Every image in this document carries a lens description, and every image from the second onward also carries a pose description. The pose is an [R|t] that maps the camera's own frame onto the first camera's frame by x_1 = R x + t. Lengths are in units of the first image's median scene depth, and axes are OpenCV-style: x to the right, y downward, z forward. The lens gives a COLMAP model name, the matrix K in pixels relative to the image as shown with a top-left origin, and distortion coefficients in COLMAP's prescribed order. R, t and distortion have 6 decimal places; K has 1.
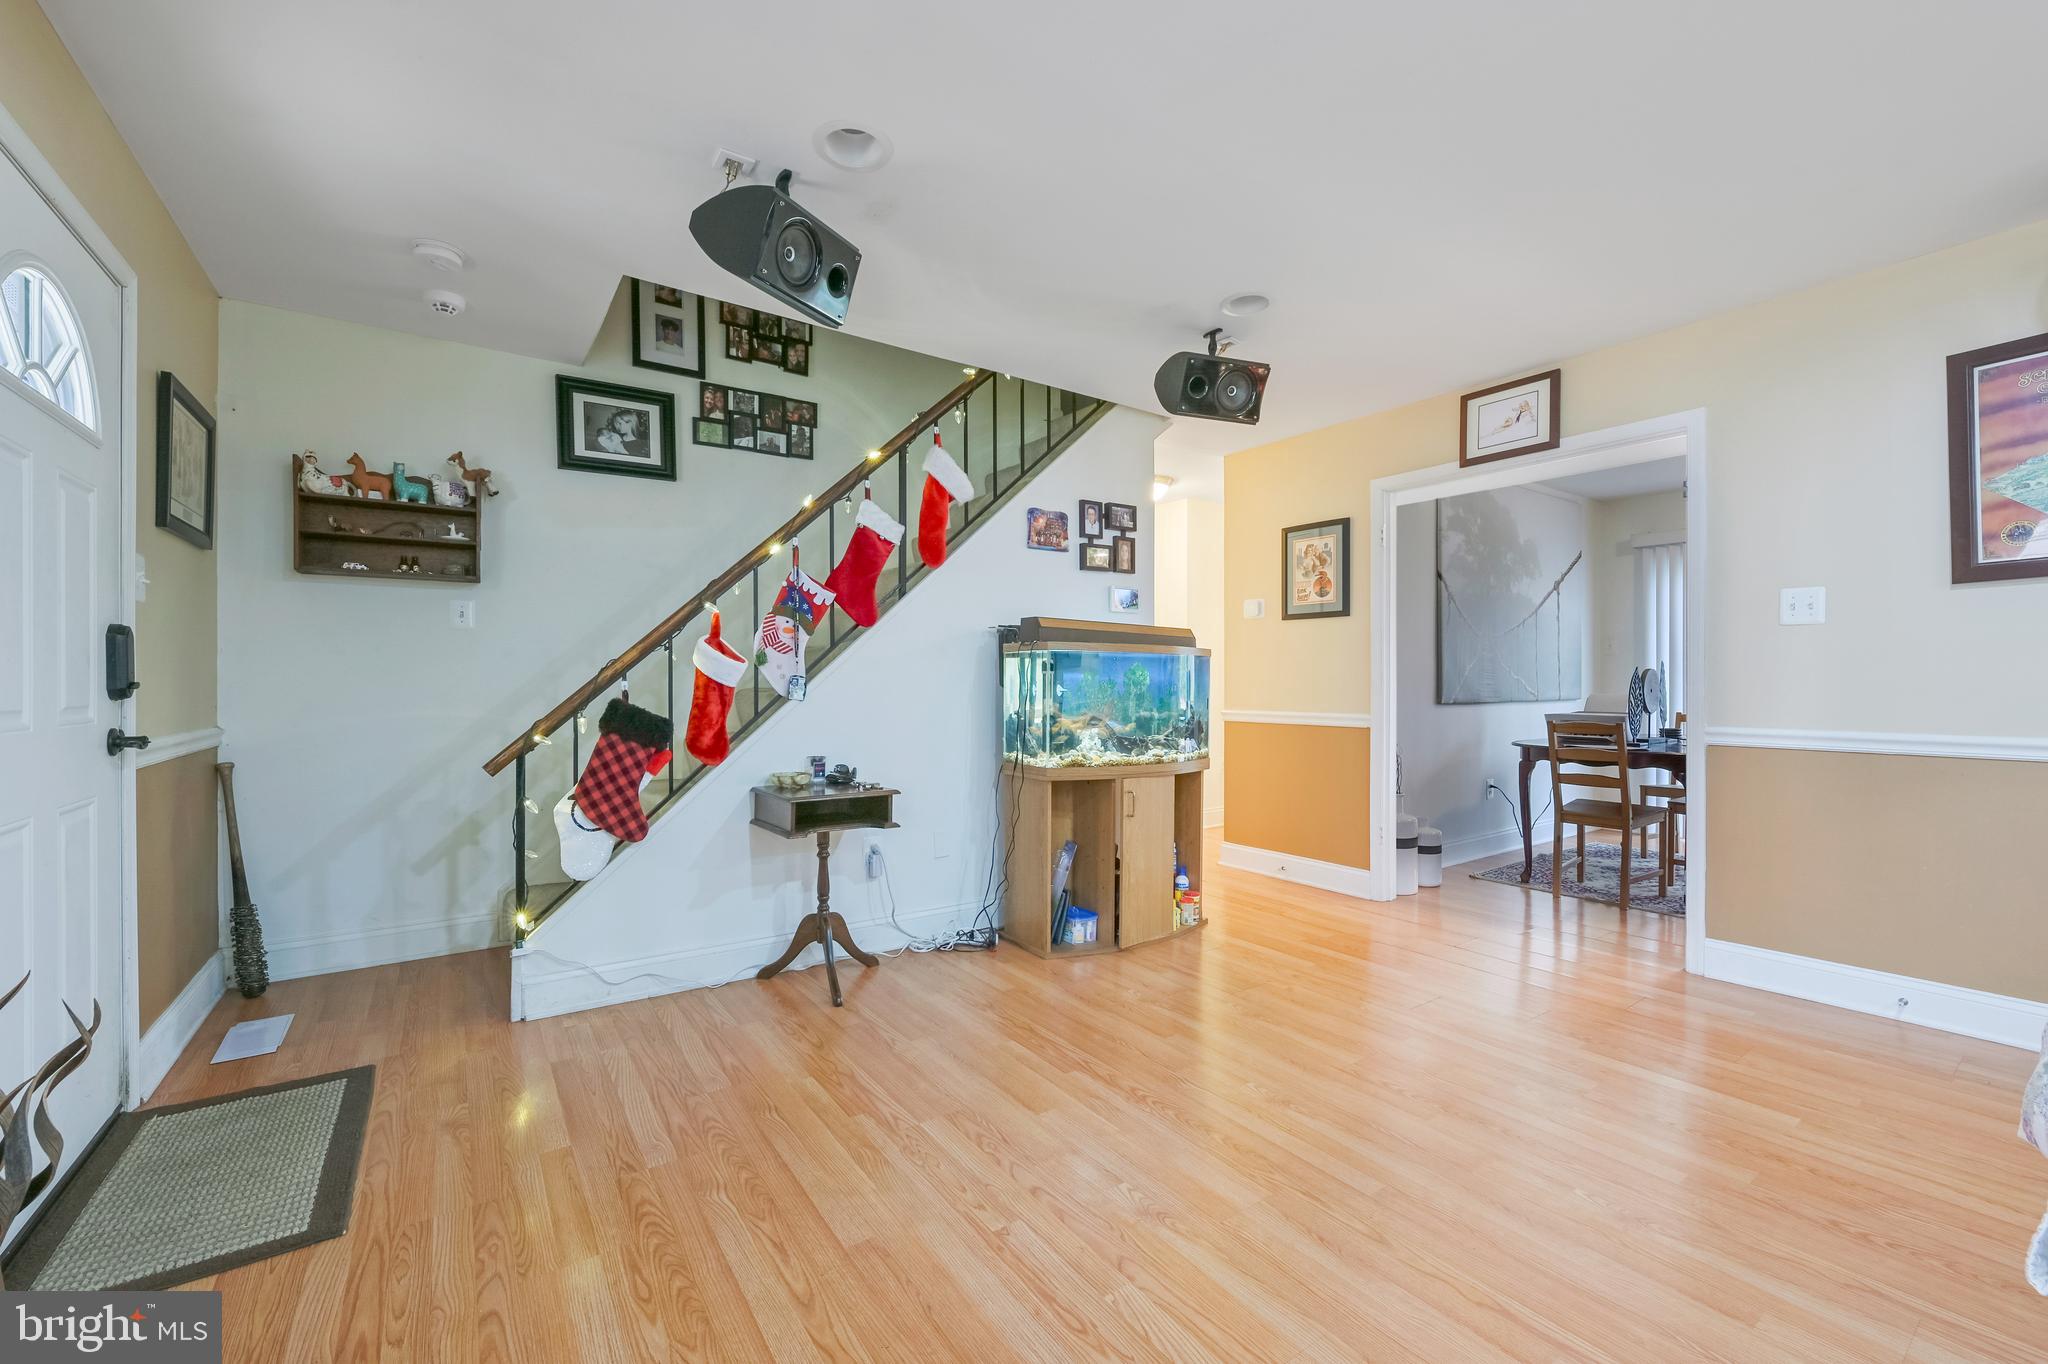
lens RADIAL K [[818.0, 0, 1019.8], [0, 818.0, 677.6], [0, 0, 1]] dist [-0.009859, -0.000285]
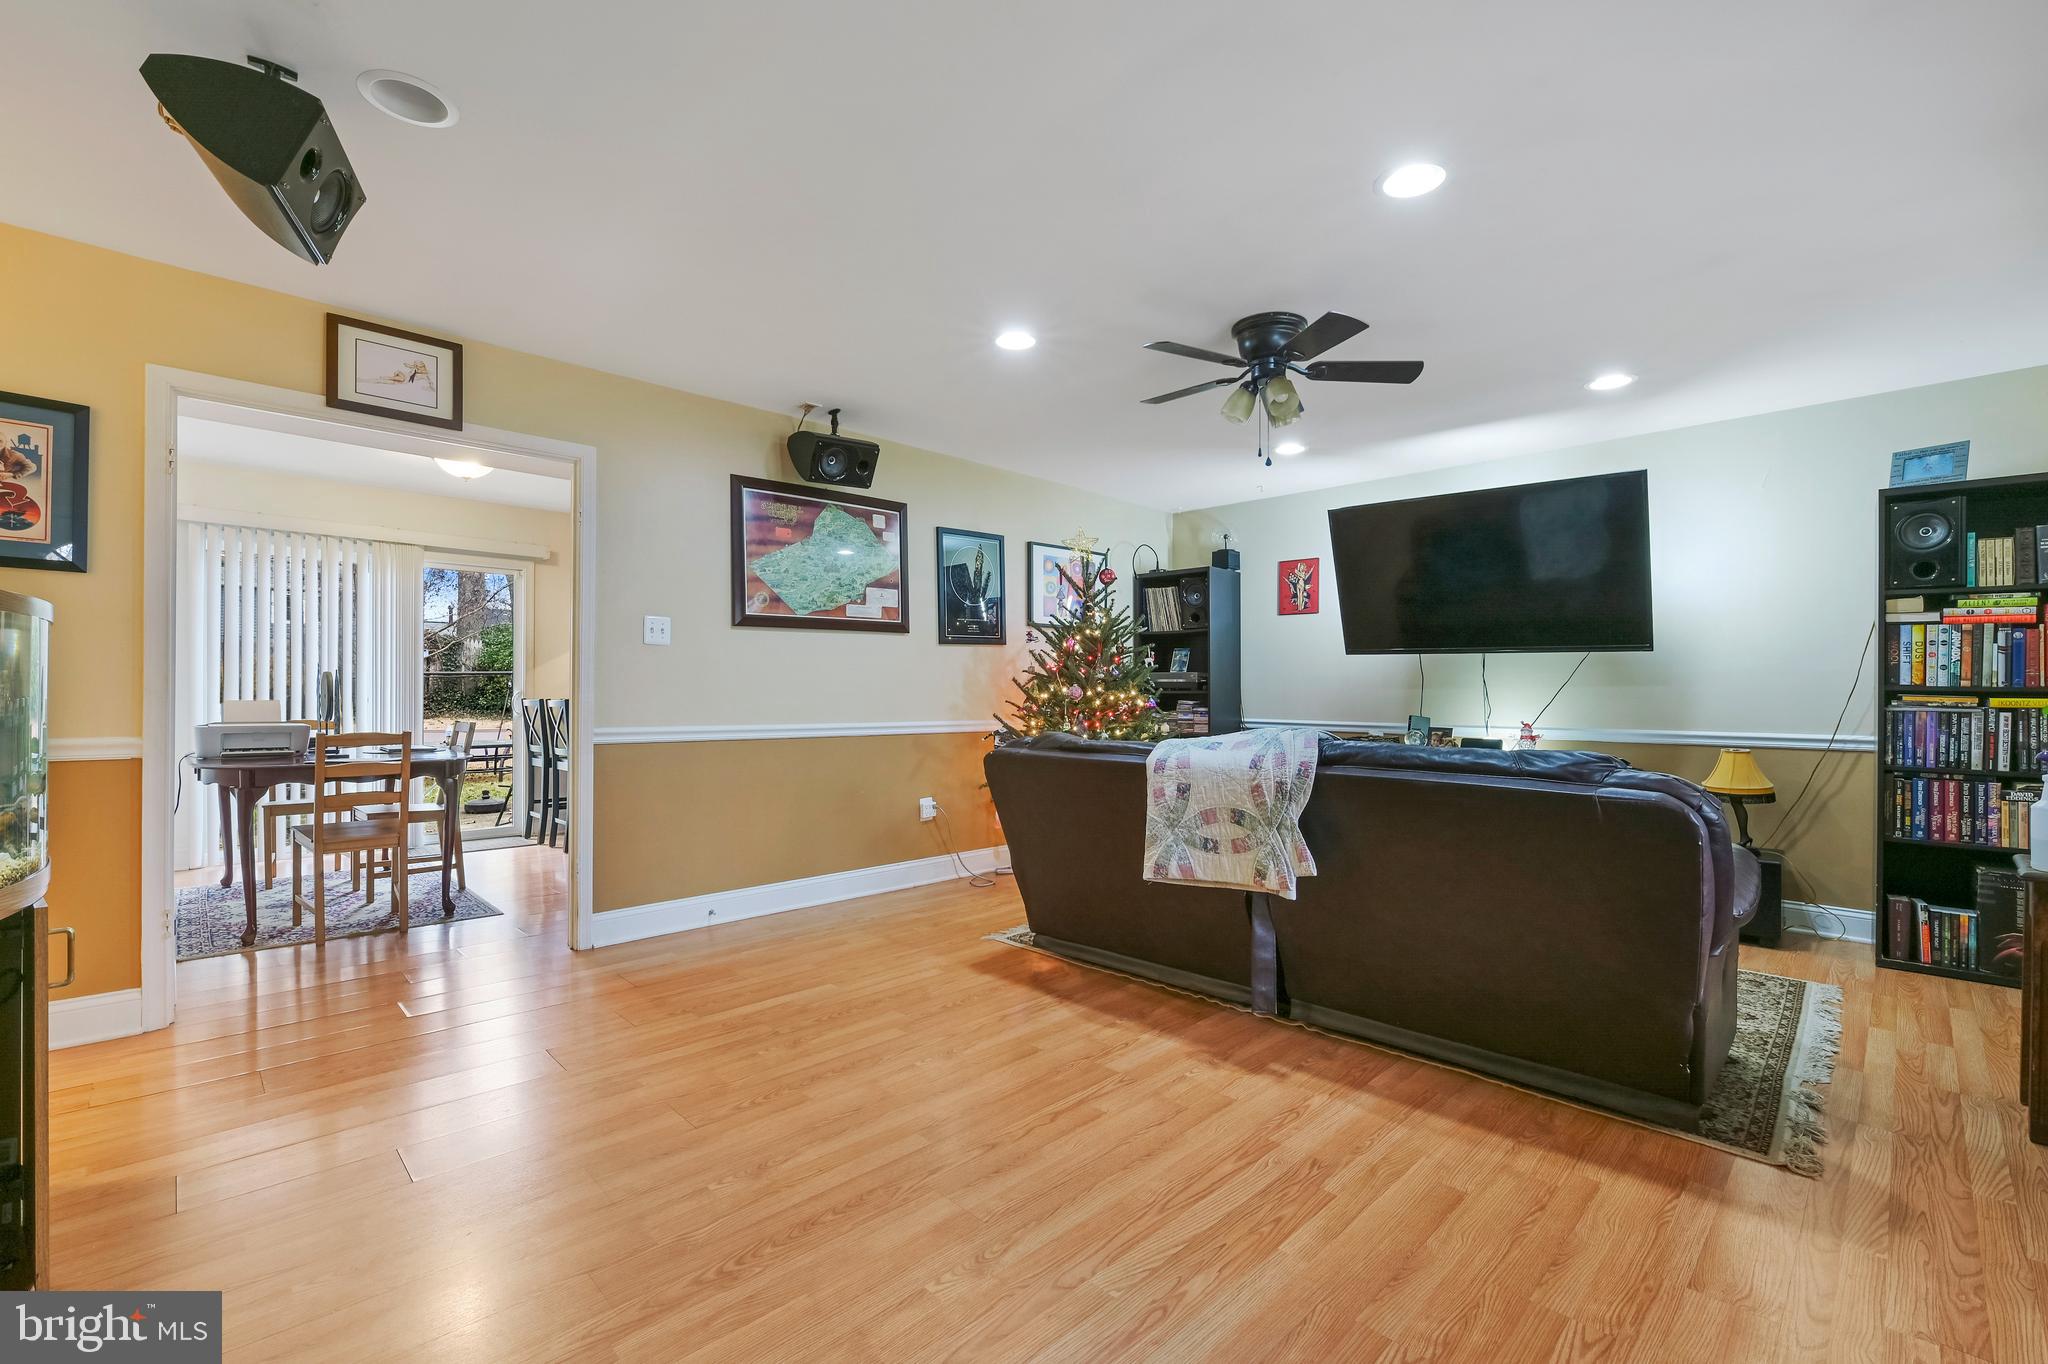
lens RADIAL K [[865.6, 0, 1014.1], [0, 865.6, 693.4], [0, 0, 1]] dist [-0.017344, -0.000181]
pose [[-0.159055, -0.001842, 0.987268, -0.396350], [-0.014258, 0.999898, -0.000431, 0.003050], [-0.987167, -0.014145, -0.159065, 0.552247]]
